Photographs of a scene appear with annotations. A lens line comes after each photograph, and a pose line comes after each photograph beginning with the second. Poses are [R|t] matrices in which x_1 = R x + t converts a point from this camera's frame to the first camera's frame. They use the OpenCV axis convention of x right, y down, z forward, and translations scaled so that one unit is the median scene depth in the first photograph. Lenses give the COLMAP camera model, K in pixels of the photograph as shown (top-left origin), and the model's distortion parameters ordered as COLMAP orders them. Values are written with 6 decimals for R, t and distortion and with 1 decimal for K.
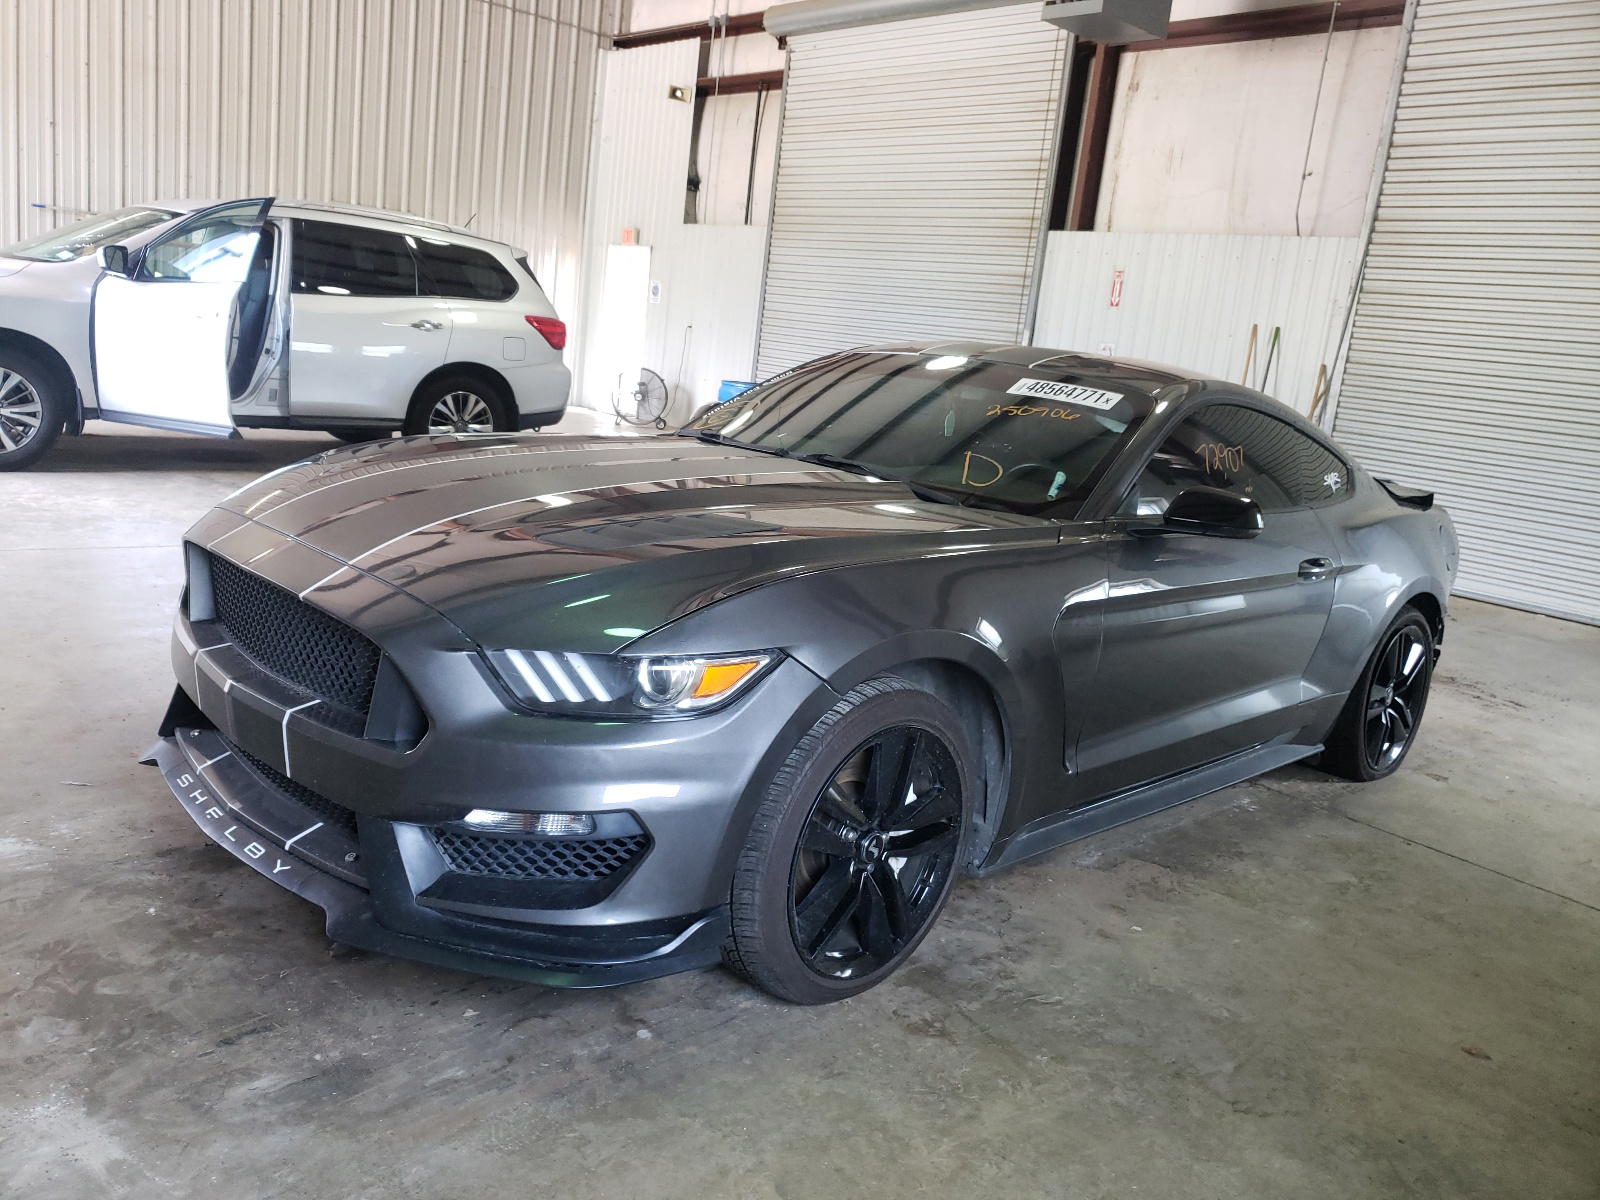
lens RADIAL K [[1241.4, 0, 793.4], [0, 1241.4, 597.5], [0, 0, 1]] dist [0.014384, 0.000545]
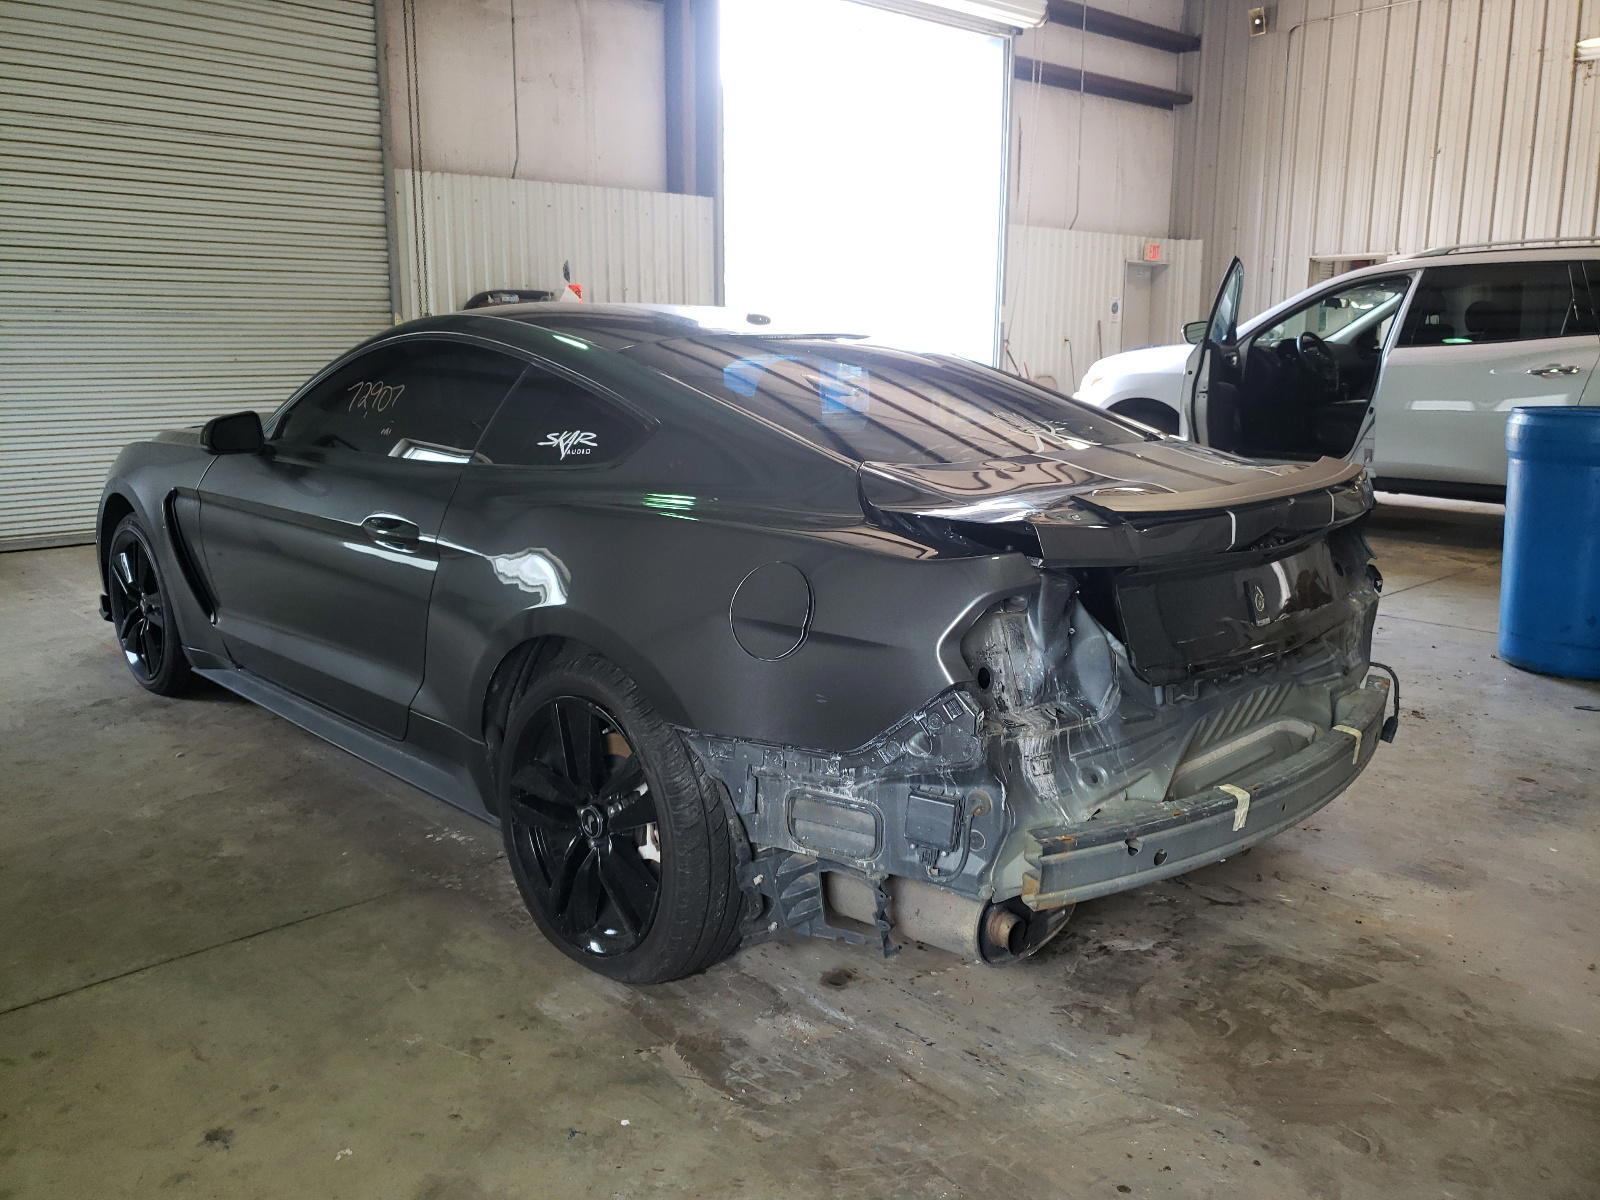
lens RADIAL K [[1241.4, 0, 795.7], [0, 1241.4, 598.9], [0, 0, 1]] dist [0.014384, 0.000545]
pose [[-0.009343, 0.089101, -0.995979, 1.119567], [-0.205418, 0.974608, 0.089116, -0.098388], [0.978630, 0.205425, 0.009197, 1.151628]]
